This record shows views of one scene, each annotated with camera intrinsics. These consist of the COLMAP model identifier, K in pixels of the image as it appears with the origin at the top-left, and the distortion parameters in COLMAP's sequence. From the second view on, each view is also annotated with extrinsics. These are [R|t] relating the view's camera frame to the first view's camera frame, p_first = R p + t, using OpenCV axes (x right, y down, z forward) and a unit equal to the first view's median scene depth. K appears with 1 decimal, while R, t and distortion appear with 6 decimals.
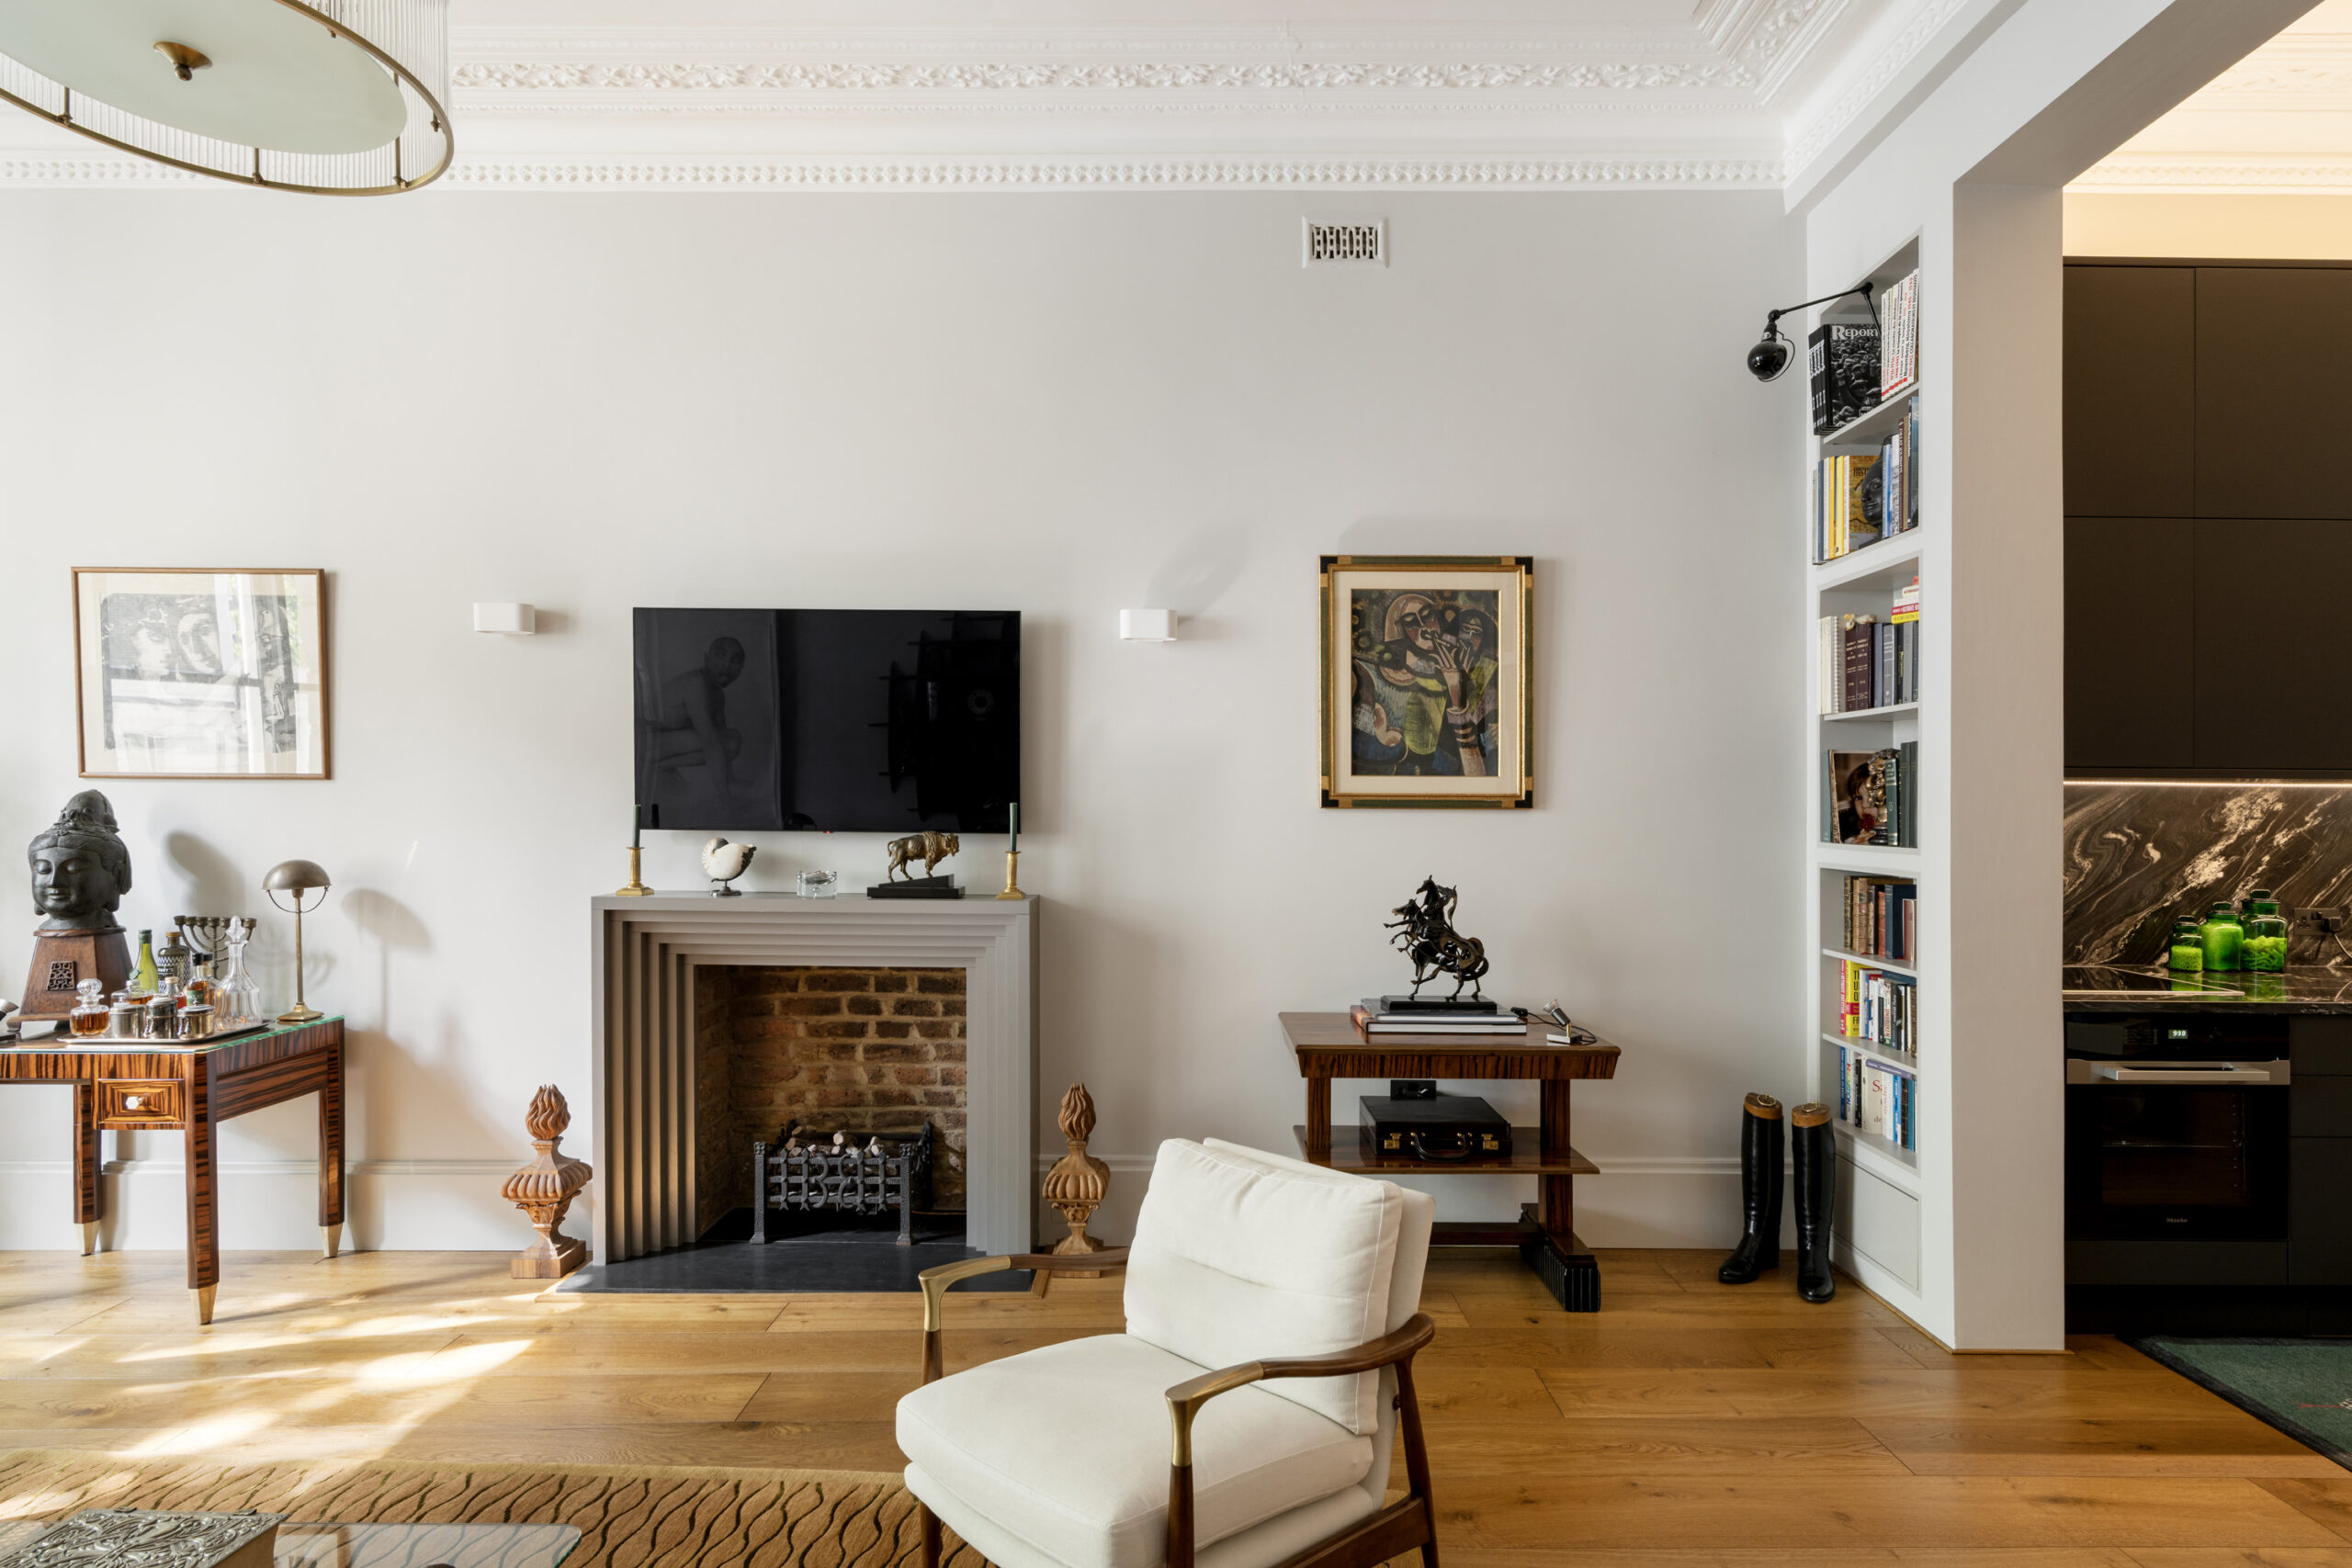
lens RADIAL K [[1162.6, 0, 1173.5], [0, 1162.6, 815.3], [0, 0, 1]] dist [-0.002502, -0.000614]
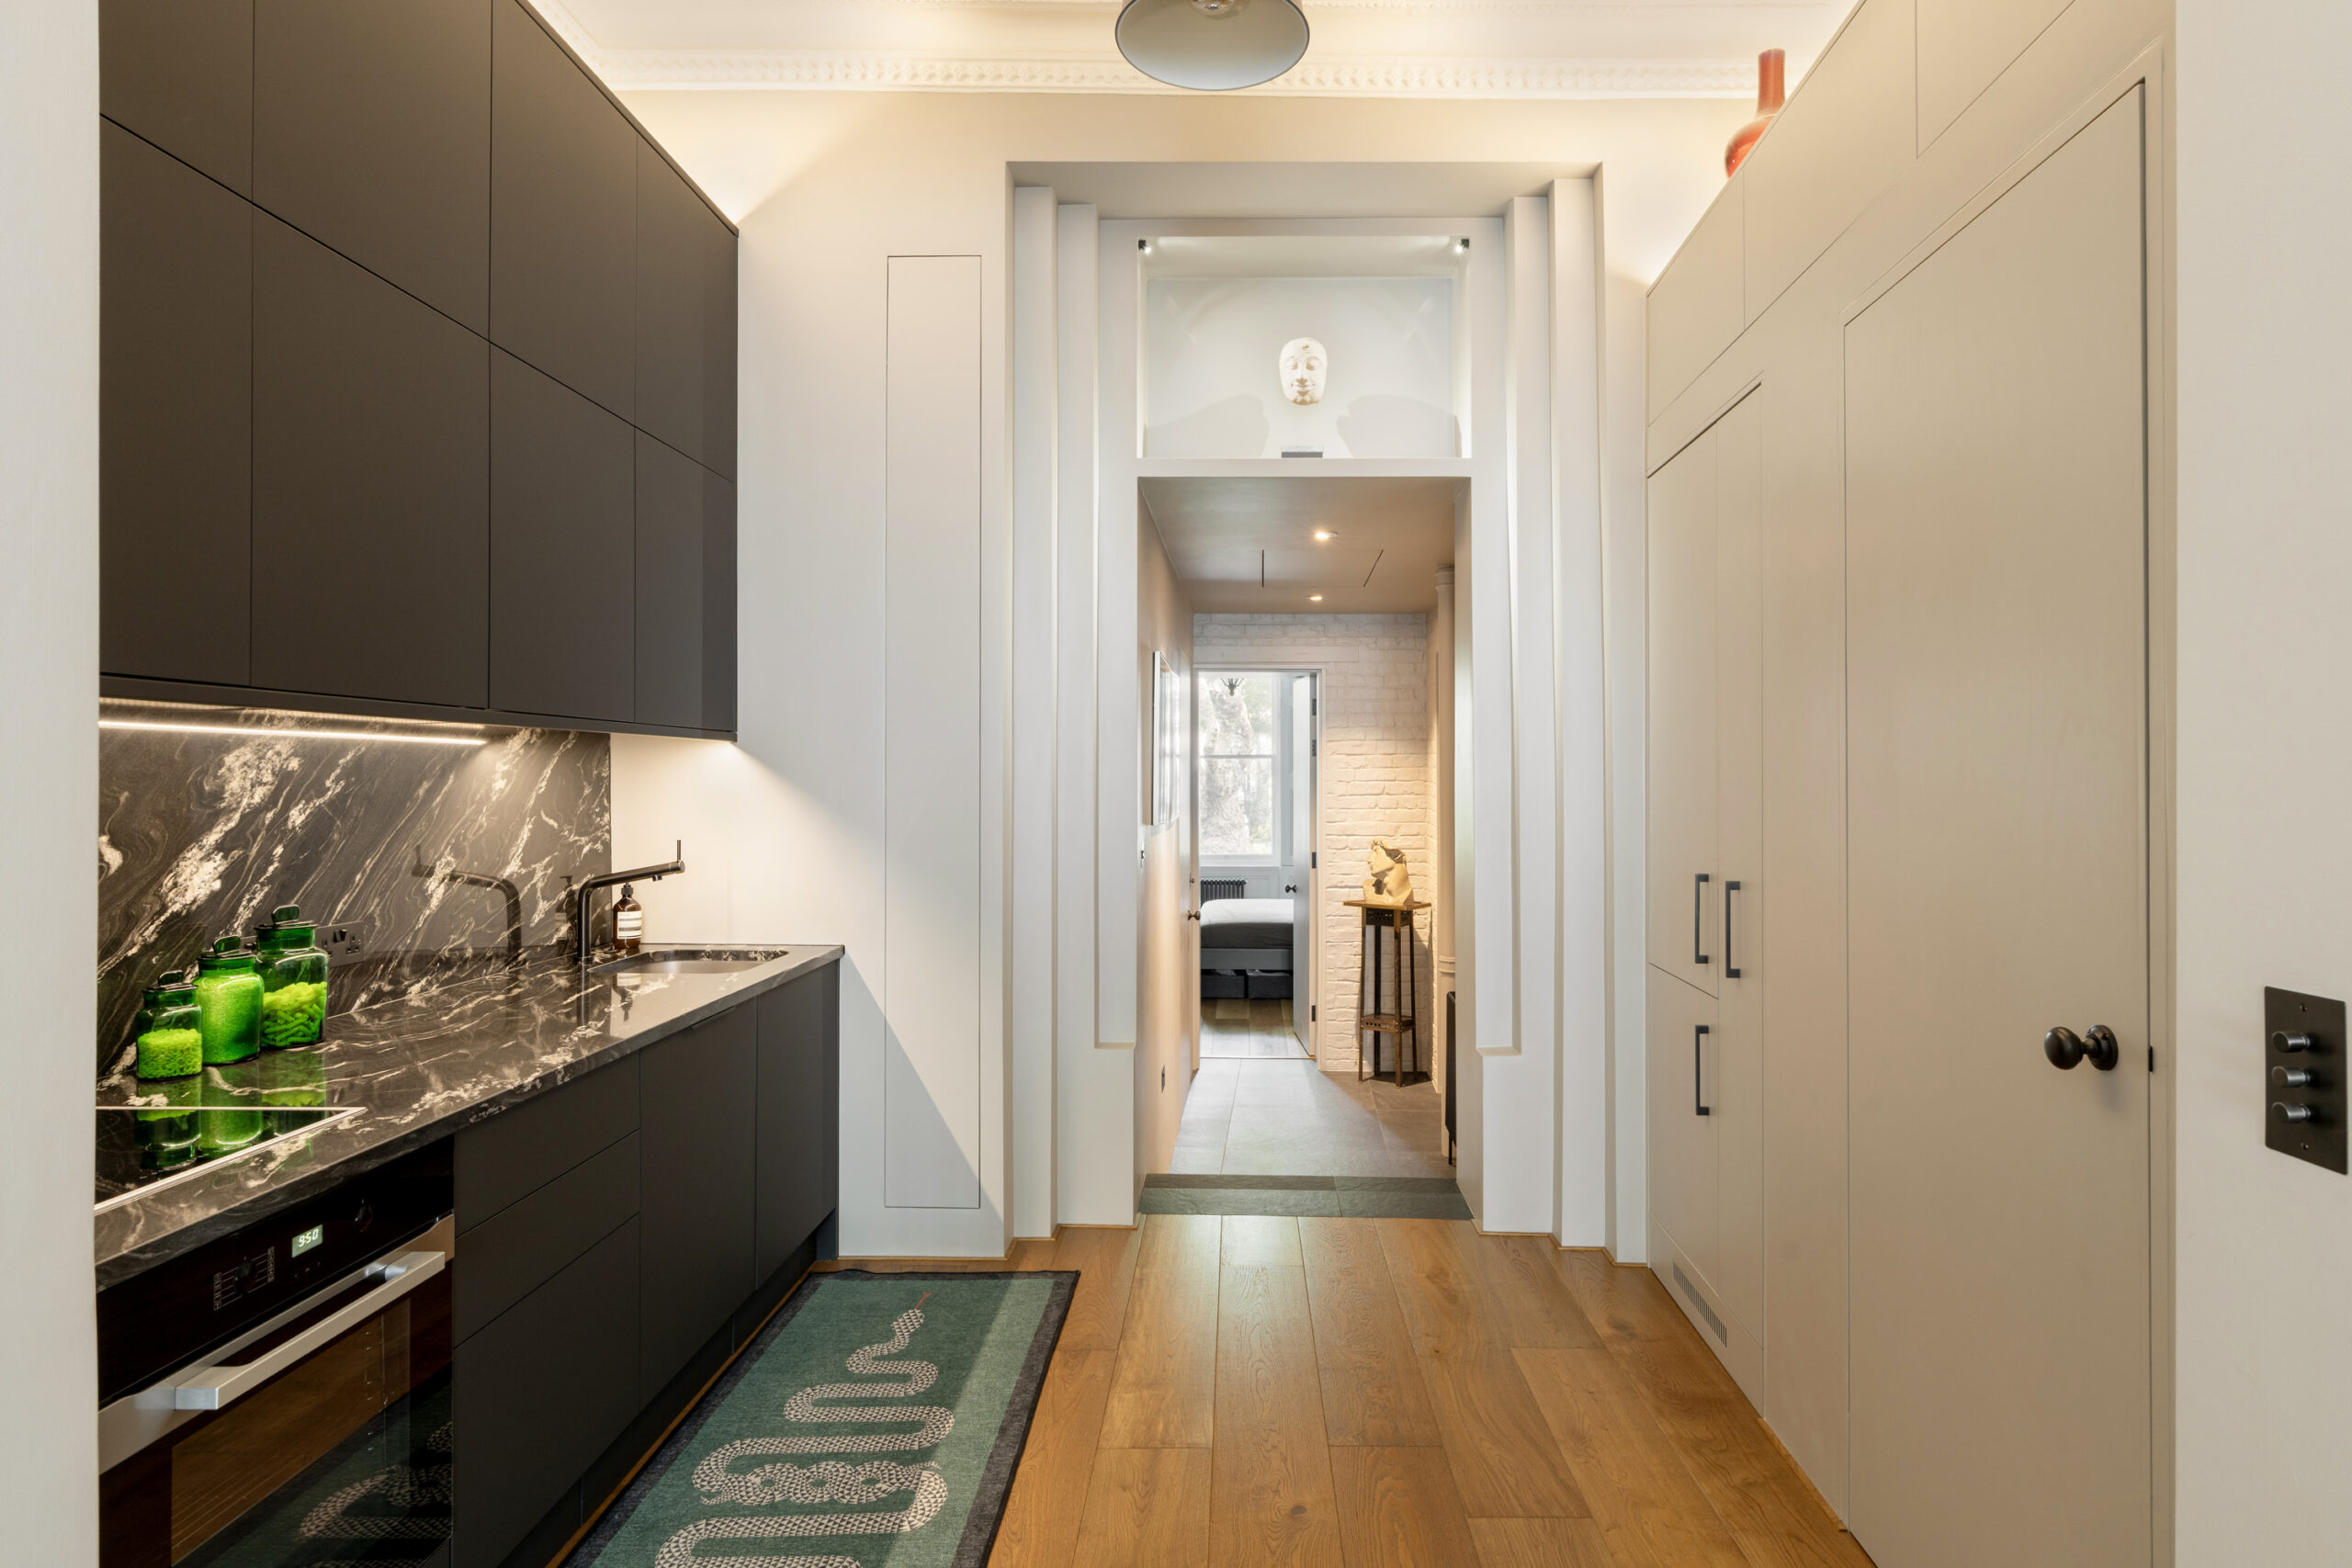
lens RADIAL K [[1279.0, 0, 1309.7], [0, 1279.0, 734.6], [0, 0, 1]] dist [0.000090, 0.000233]
pose [[-0.030587, 0.025519, 0.999206, 0.264195], [0.013404, 0.999595, -0.025119, 0.000846], [-0.999442, 0.012625, -0.030917, 0.488283]]
